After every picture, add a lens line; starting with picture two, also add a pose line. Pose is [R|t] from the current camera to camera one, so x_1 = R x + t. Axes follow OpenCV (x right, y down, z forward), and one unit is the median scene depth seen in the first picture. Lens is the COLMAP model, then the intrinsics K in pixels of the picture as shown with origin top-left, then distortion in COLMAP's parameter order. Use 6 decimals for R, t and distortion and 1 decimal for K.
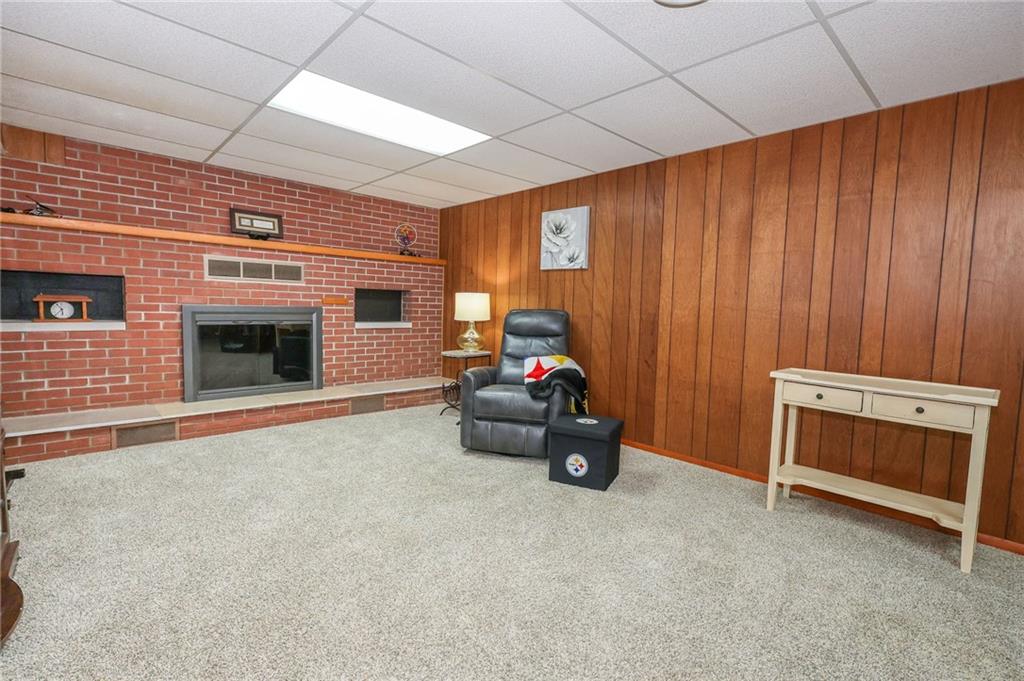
lens RADIAL K [[474.2, 0, 512.0], [0, 474.2, 340.5], [0, 0, 1]] dist [-0.000789, 0.000401]
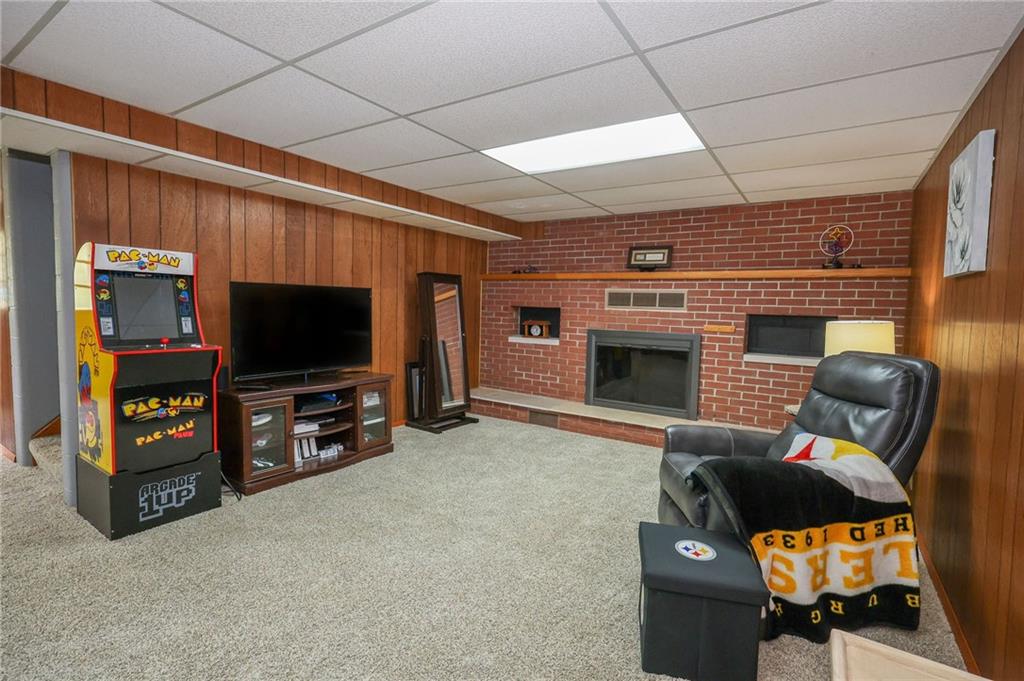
lens RADIAL K [[471.9, 0, 510.4], [0, 471.9, 338.0], [0, 0, 1]] dist [-0.001333, -0.000054]
pose [[0.227228, 0.043811, -0.972856, 0.490568], [-0.092206, 0.995467, 0.023293, -0.058188], [0.969467, 0.084411, 0.230237, 0.476001]]
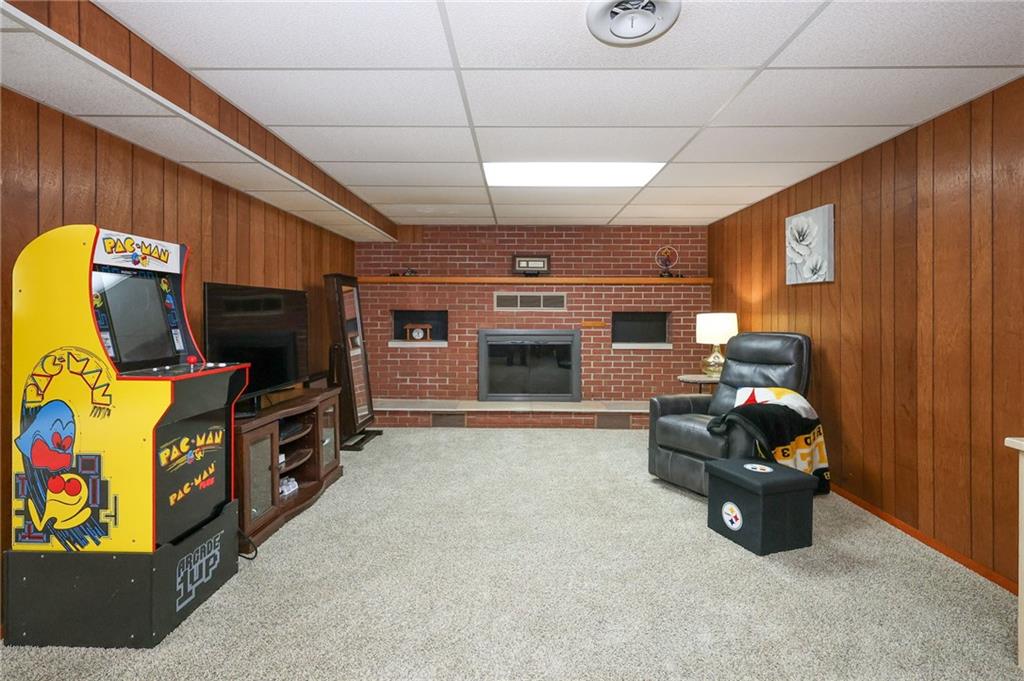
lens RADIAL K [[491.2, 0, 504.5], [0, 491.2, 317.3], [0, 0, 1]] dist [0.000281, 0.000237]
pose [[0.711806, -0.022083, -0.702029, 0.343987], [-0.034466, 0.997203, -0.066313, -0.017572], [0.701530, 0.071398, 0.709054, 0.035361]]
